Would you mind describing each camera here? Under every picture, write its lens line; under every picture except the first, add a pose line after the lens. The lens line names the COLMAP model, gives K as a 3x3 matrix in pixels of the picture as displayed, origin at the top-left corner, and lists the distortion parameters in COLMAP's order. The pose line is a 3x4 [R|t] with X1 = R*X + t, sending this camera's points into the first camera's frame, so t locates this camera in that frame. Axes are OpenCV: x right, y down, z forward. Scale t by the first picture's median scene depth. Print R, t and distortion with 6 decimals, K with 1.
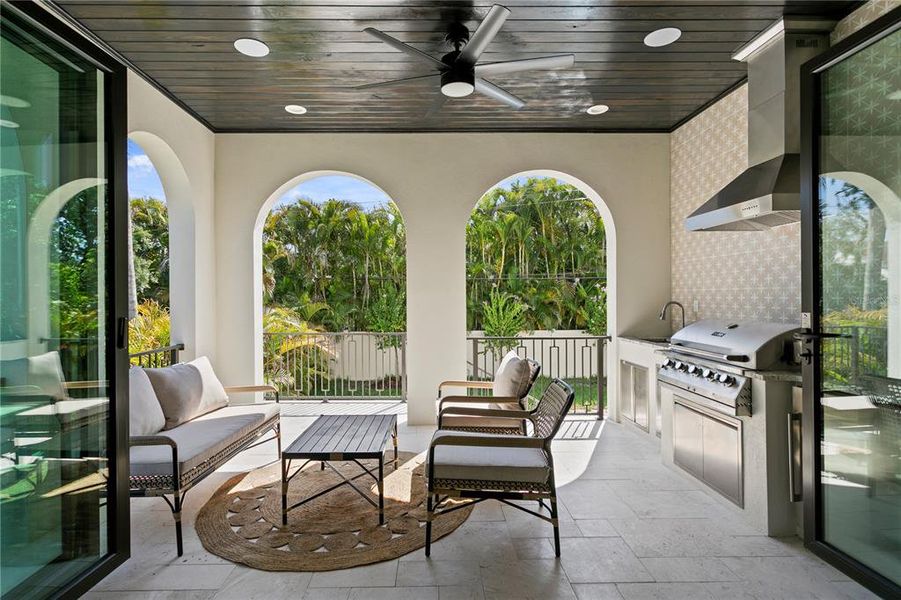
lens RADIAL K [[434.8, 0, 450.5], [0, 434.8, 300.0], [0, 0, 1]] dist [-0.002209, -0.000257]
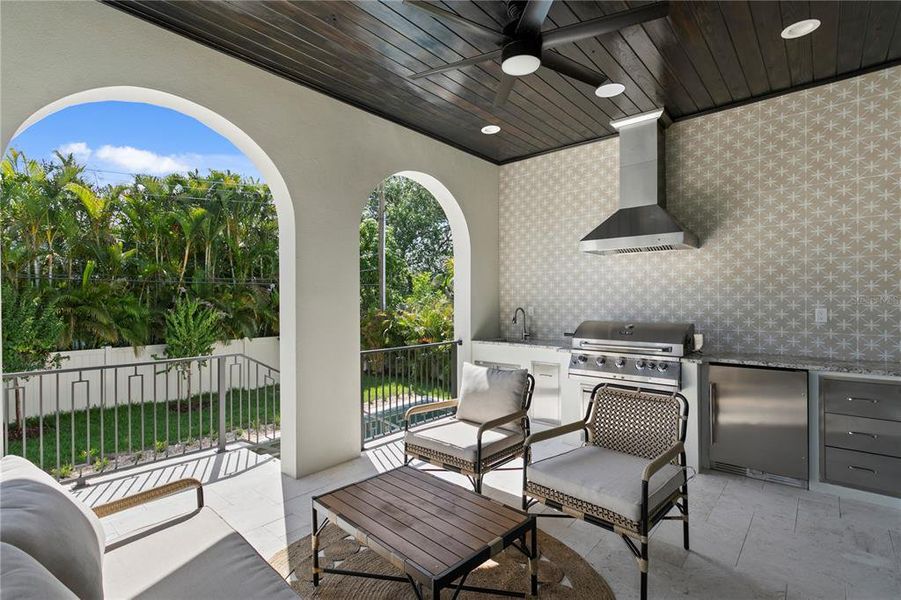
lens RADIAL K [[410.4, 0, 450.5], [0, 410.4, 300.0], [0, 0, 1]] dist [-0.001375, -0.000185]
pose [[0.704051, 0.005875, 0.710125, -0.388093], [0.005044, 0.999899, -0.013273, -0.002809], [-0.710131, 0.012927, 0.703951, 0.310253]]
